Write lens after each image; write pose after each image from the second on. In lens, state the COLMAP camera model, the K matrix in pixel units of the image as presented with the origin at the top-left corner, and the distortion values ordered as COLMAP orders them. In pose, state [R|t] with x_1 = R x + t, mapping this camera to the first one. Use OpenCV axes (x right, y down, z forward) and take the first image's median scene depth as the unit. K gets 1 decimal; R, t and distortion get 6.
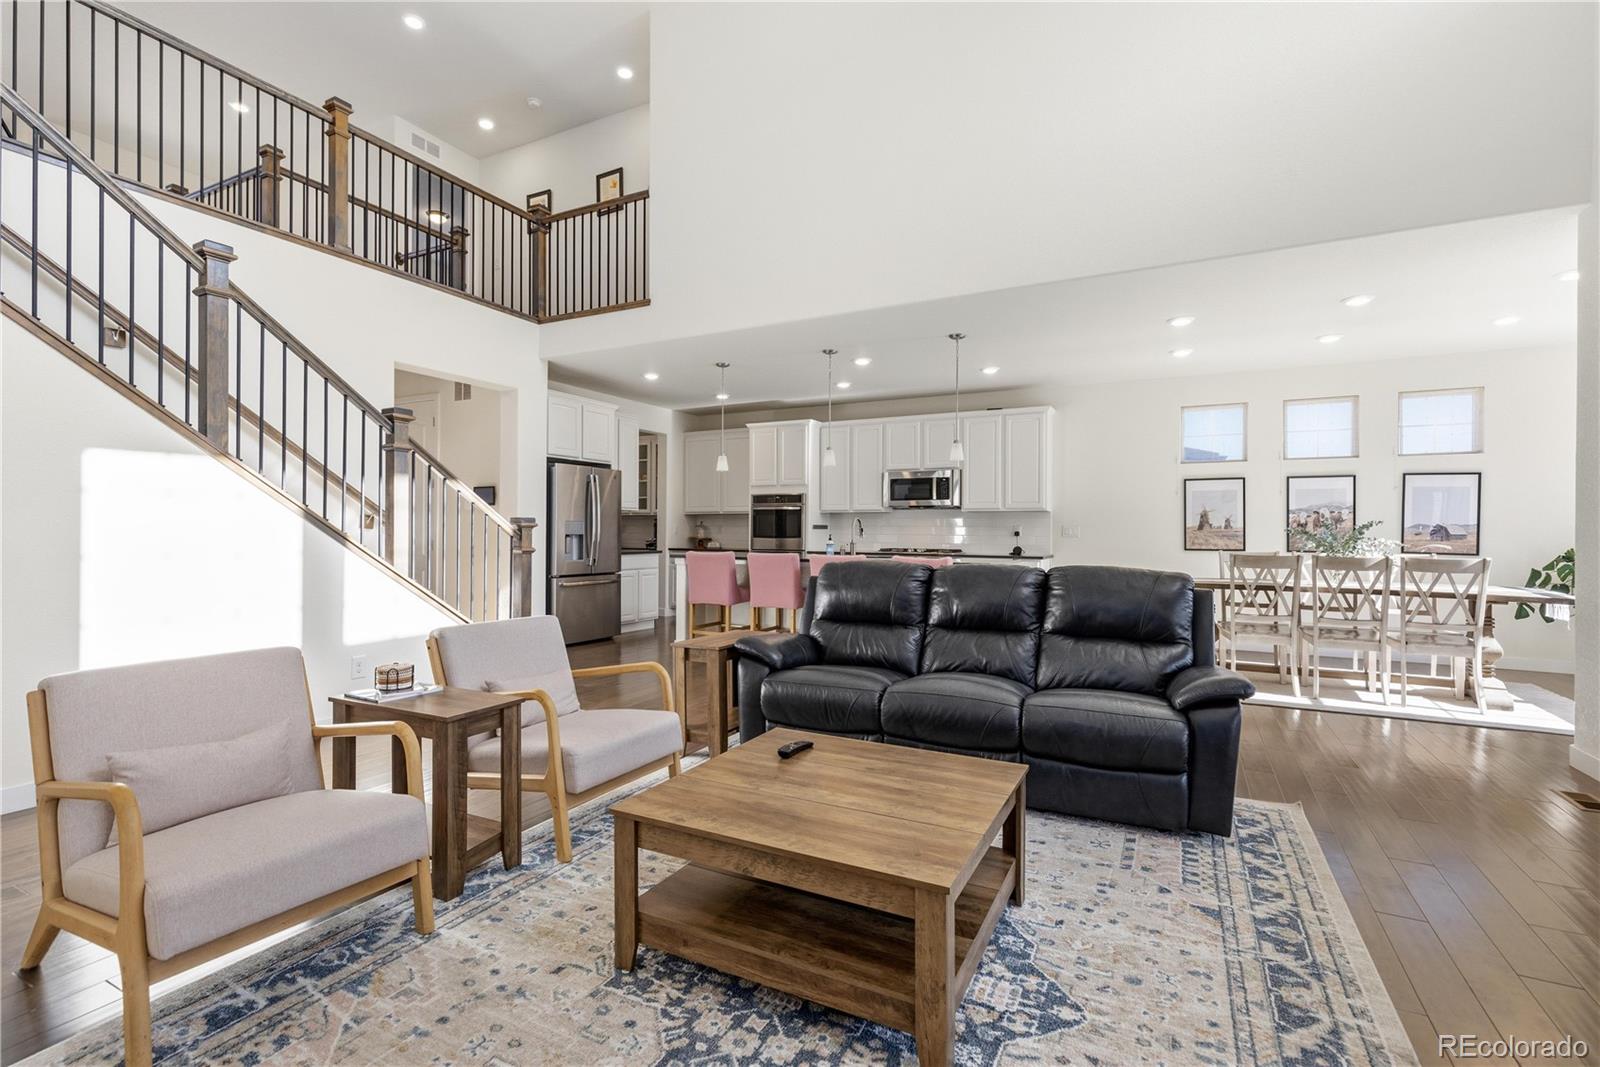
lens RADIAL K [[730.4, 0, 793.6], [0, 730.4, 528.4], [0, 0, 1]] dist [0.013581, -0.002325]
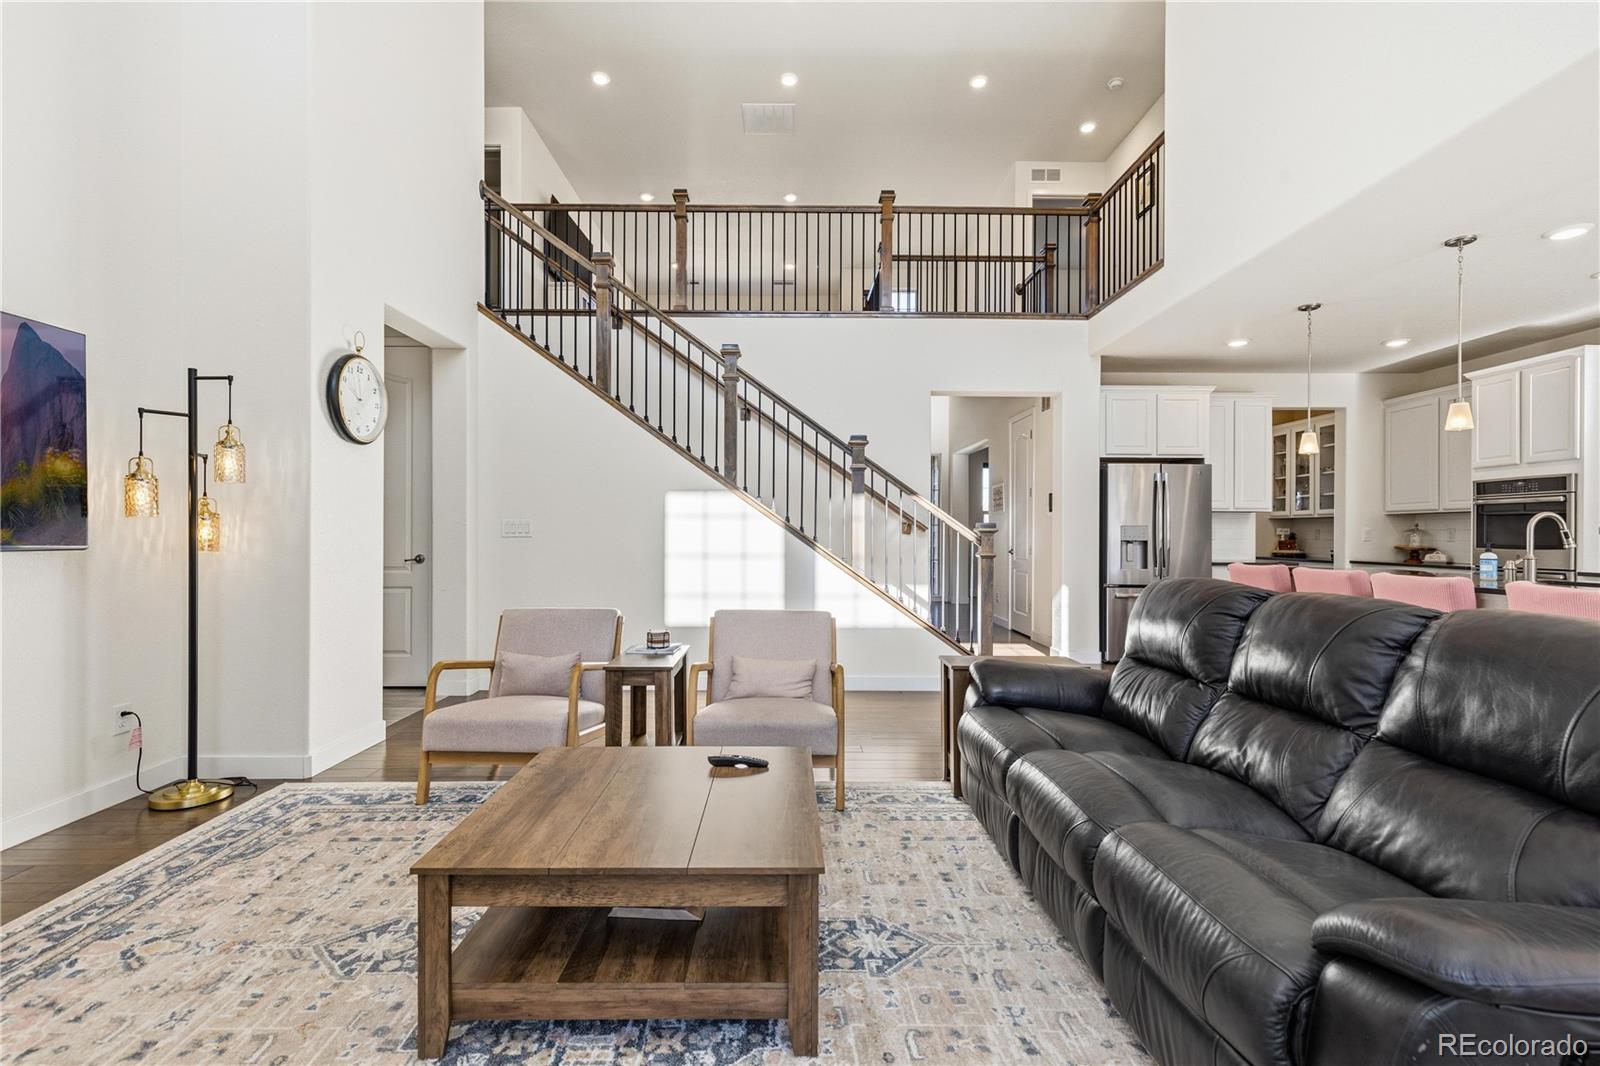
lens RADIAL K [[730.4, 0, 793.8], [0, 730.4, 527.9], [0, 0, 1]] dist [0.013581, -0.002325]
pose [[0.476706, -0.009573, -0.879011, 0.275234], [0.001276, 0.999947, -0.010198, 0.001238], [0.879062, 0.003740, 0.476693, 0.188991]]
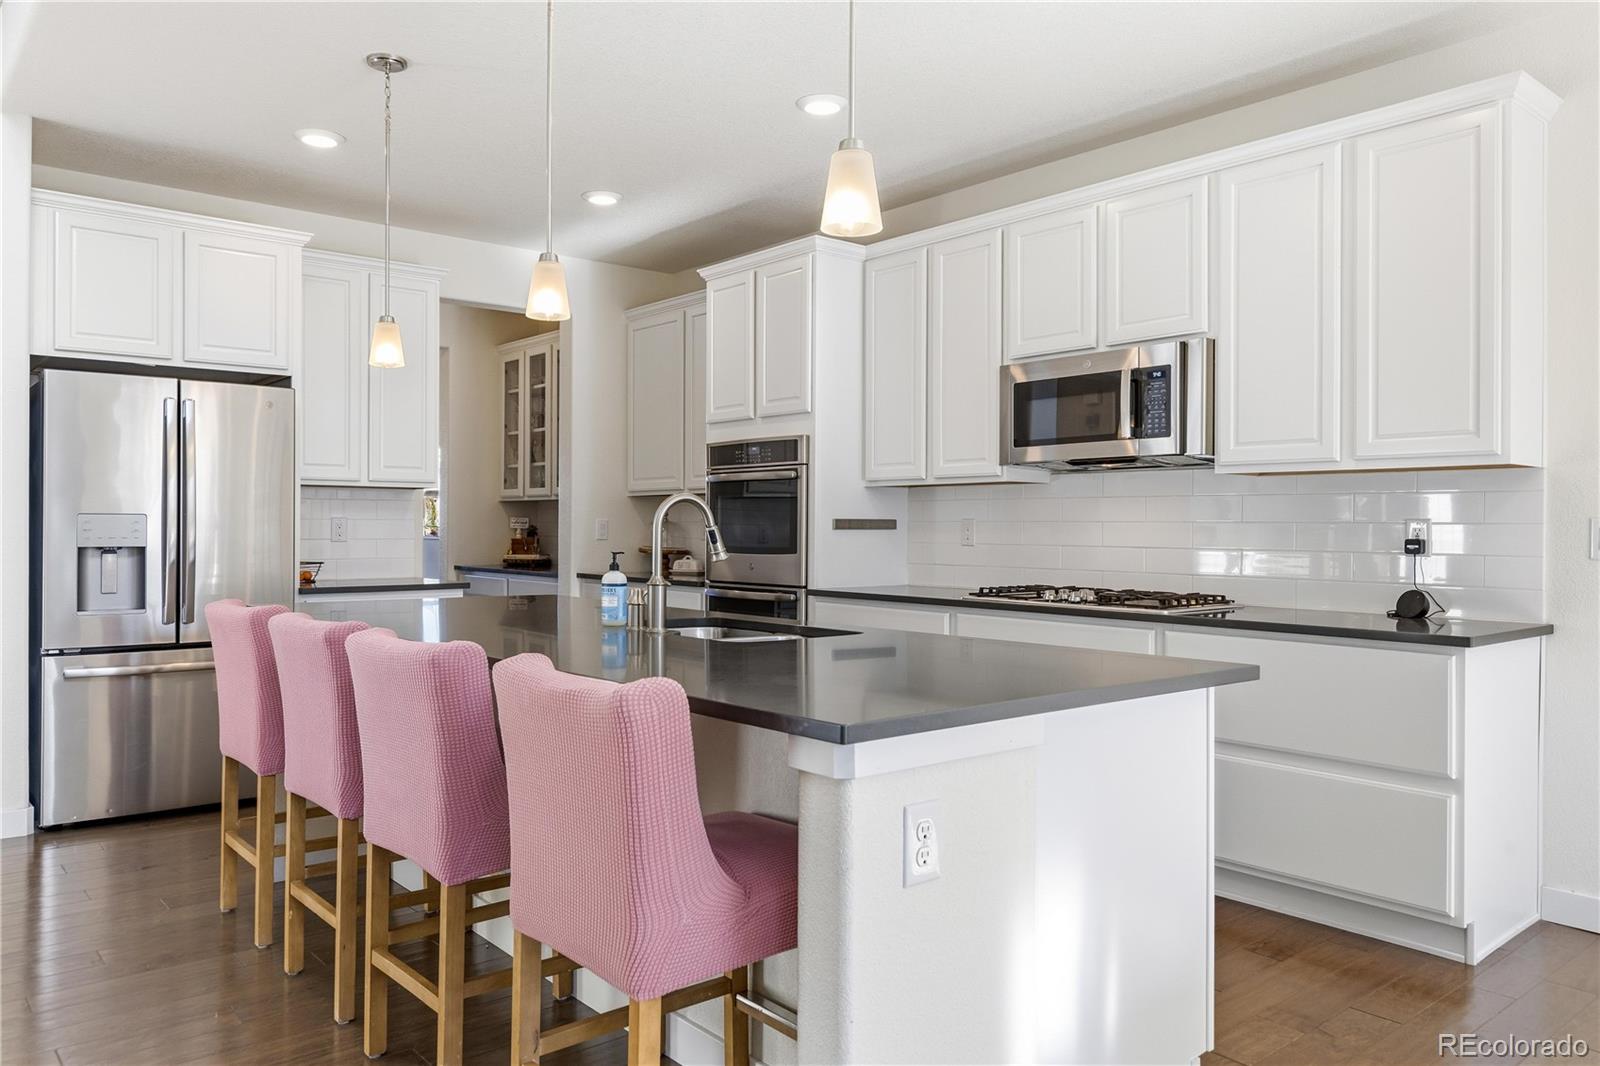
lens RADIAL K [[1136.6, 0, 804.2], [0, 1136.6, 529.3], [0, 0, 1]] dist [0.001654, -0.001654]
pose [[0.930567, -0.001740, -0.366119, 0.264022], [0.004280, 0.999972, 0.006128, -0.003533], [0.366098, -0.007269, 0.930548, 0.524935]]
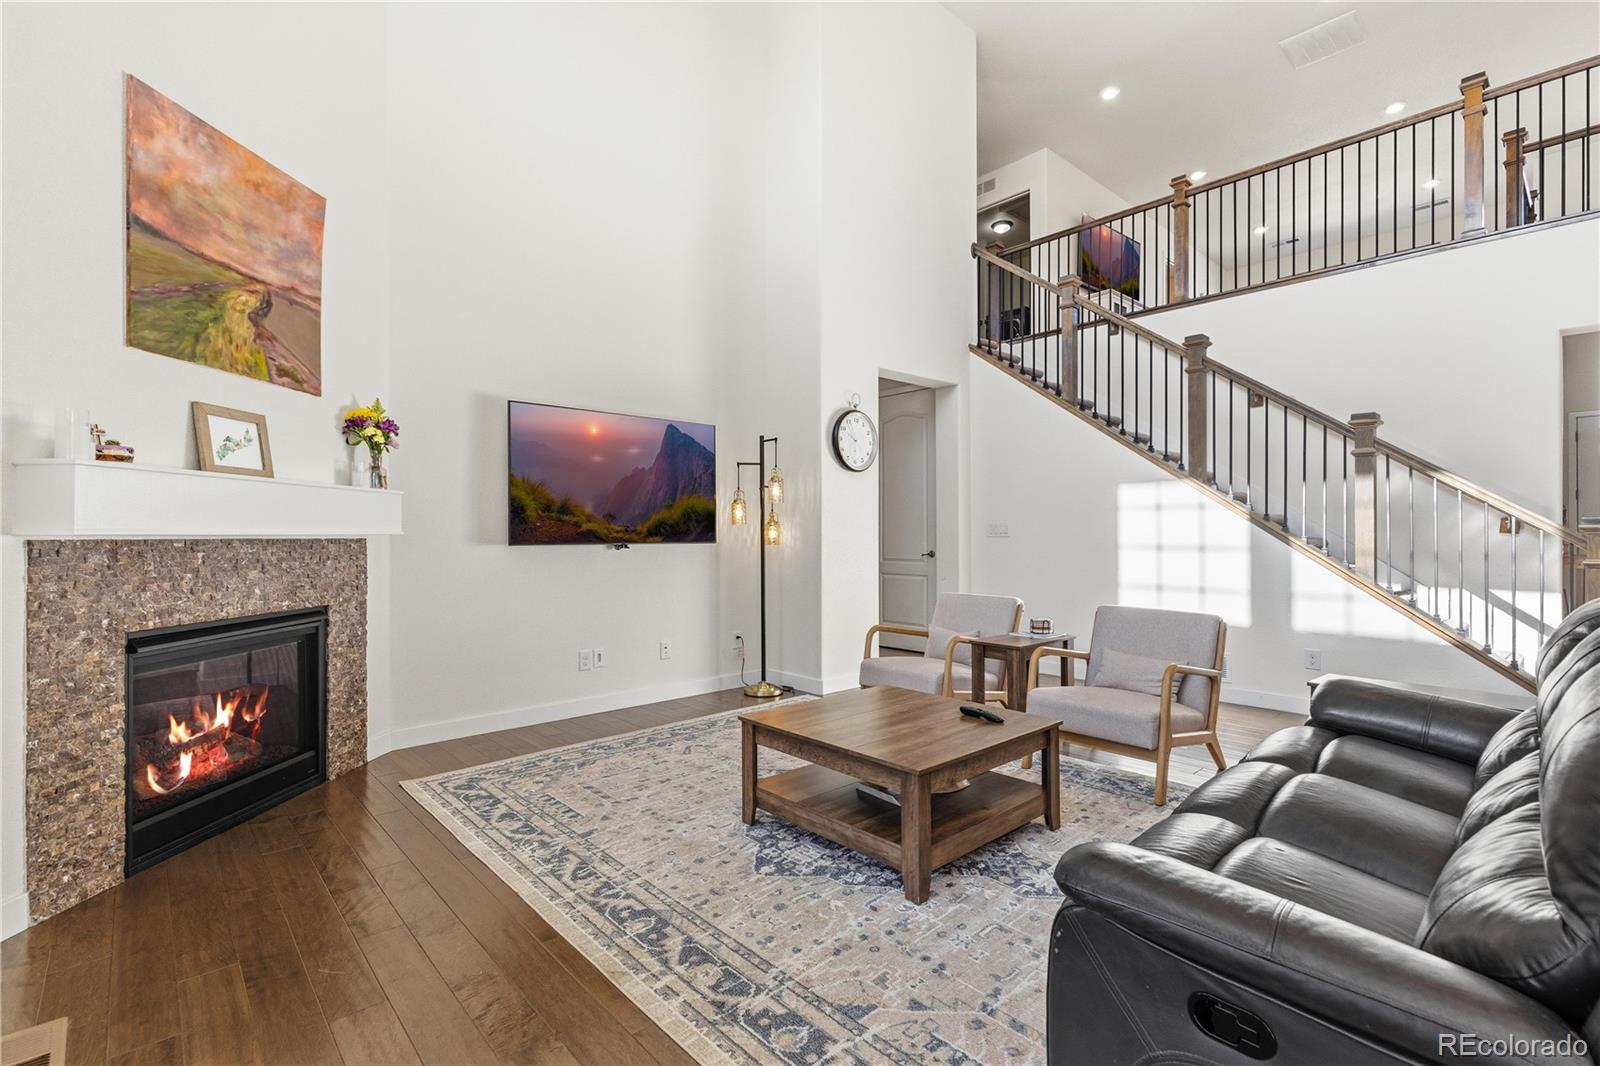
lens RADIAL K [[730.4, 0, 798.7], [0, 730.4, 534.3], [0, 0, 1]] dist [0.013581, -0.002325]
pose [[-0.332241, -0.003275, -0.943189, 0.385473], [0.001668, 0.999990, -0.004060, 0.002652], [0.943193, -0.002922, -0.332232, 0.347876]]
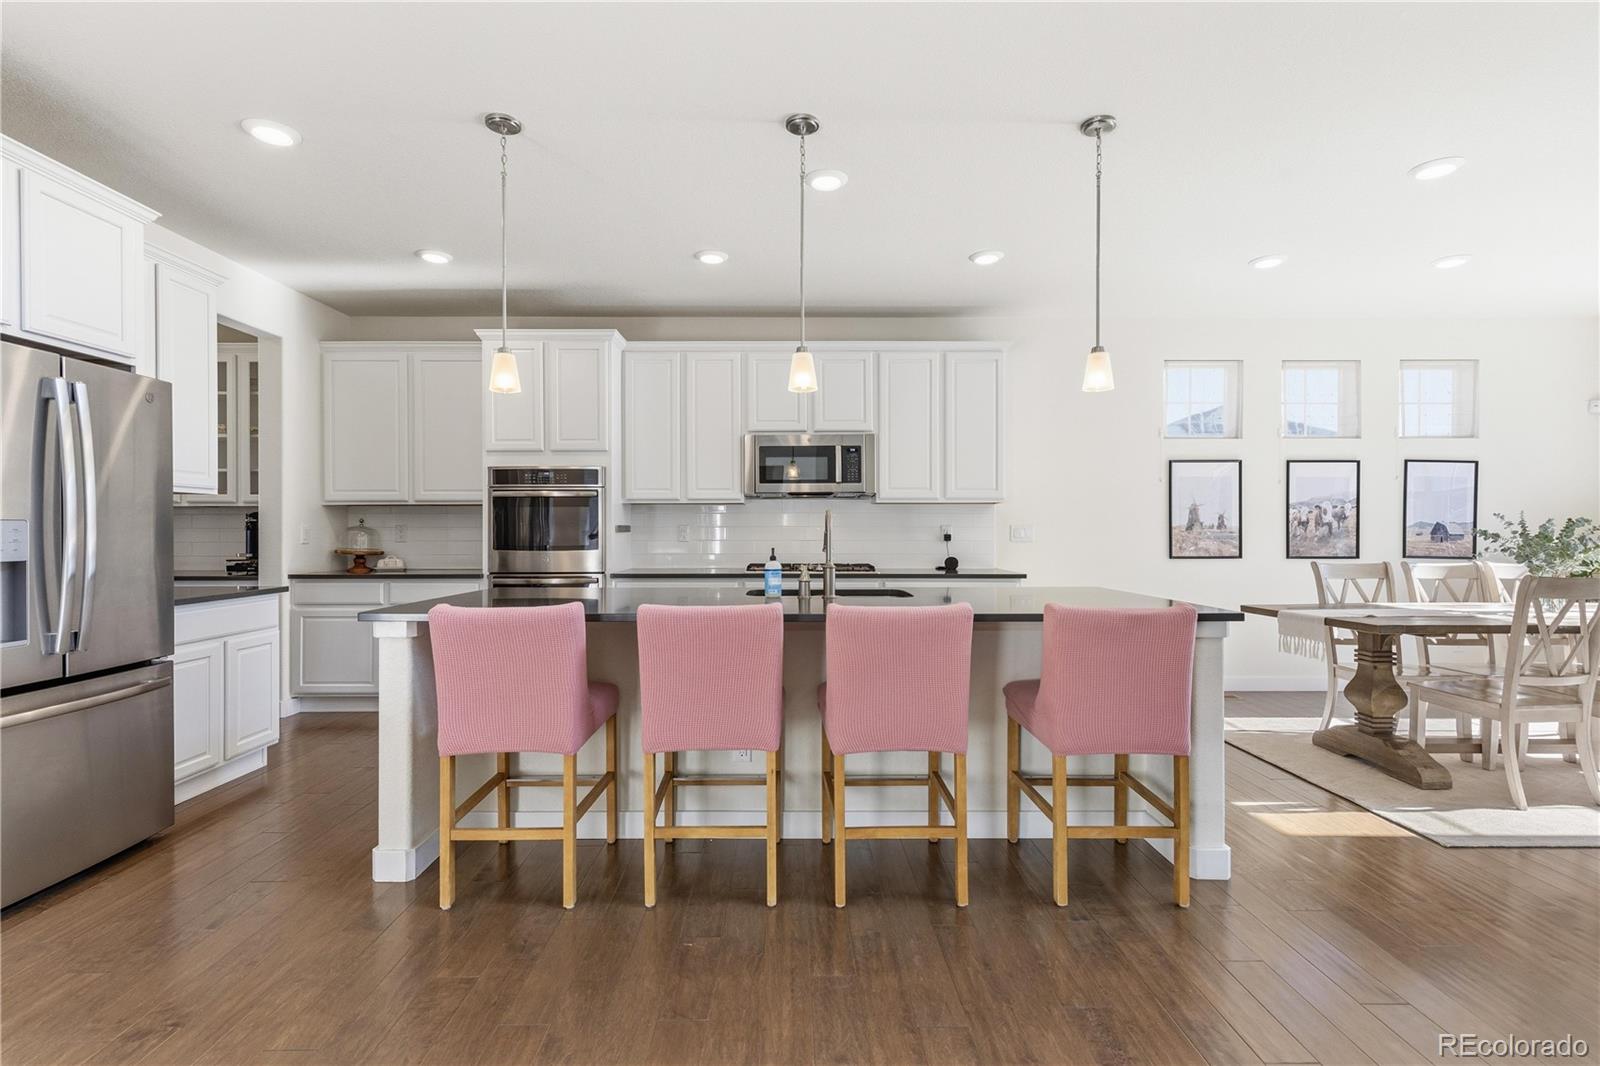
lens RADIAL K [[730.4, 0, 786.9], [0, 730.4, 531.0], [0, 0, 1]] dist [0.013581, -0.002325]
pose [[0.880828, -0.008827, 0.473354, -0.140961], [0.004777, 0.999941, 0.009758, -0.006135], [-0.473412, -0.006333, 0.880818, 0.531456]]
